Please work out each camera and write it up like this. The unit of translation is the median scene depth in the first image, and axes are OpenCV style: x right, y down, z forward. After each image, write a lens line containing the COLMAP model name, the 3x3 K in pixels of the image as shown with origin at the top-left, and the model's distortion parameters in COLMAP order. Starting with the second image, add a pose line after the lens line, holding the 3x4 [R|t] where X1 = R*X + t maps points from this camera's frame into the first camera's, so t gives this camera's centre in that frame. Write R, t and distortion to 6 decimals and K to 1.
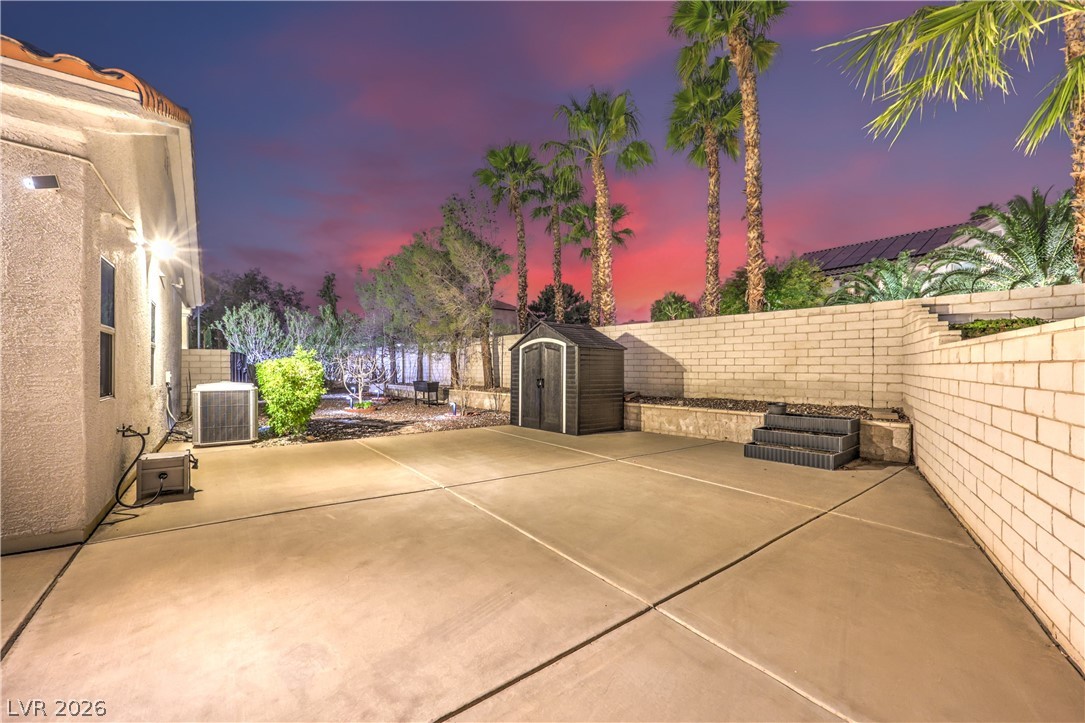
lens RADIAL K [[455.6, 0, 549.4], [0, 455.6, 363.4], [0, 0, 1]] dist [0.001395, 0.000033]
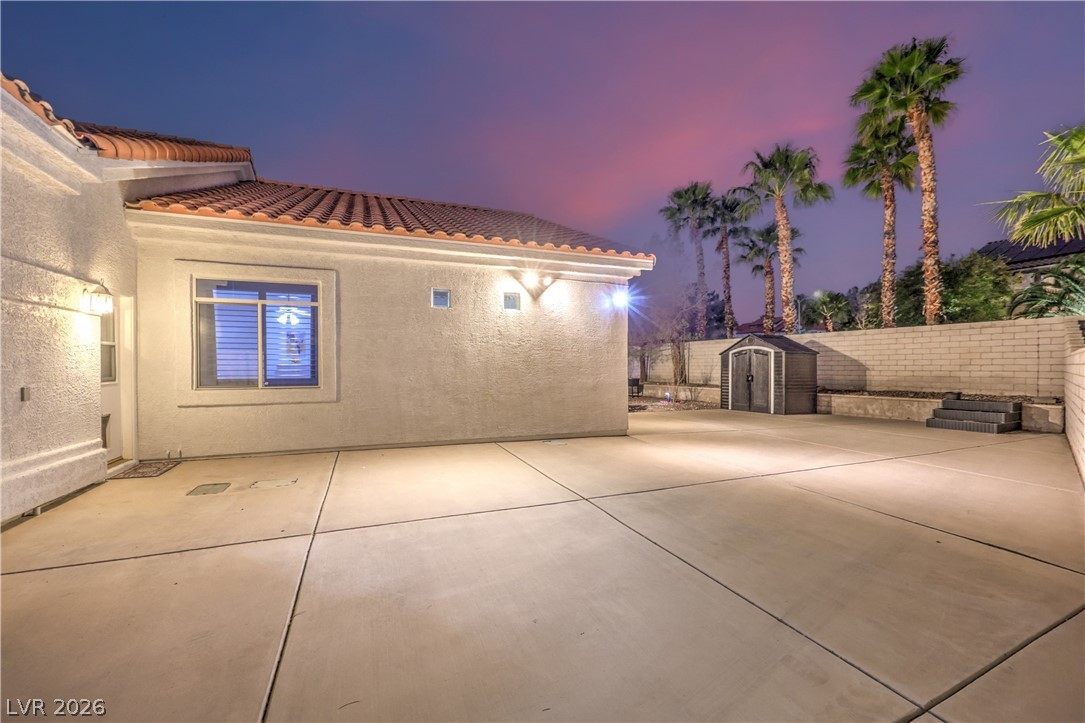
lens RADIAL K [[455.6, 0, 549.4], [0, 455.6, 363.4], [0, 0, 1]] dist [0.001395, 0.000033]
pose [[0.965596, -0.003350, -0.260025, -0.243818], [0.003350, 0.999994, -0.000441, -0.003756], [0.260025, -0.000446, 0.965602, -0.495417]]
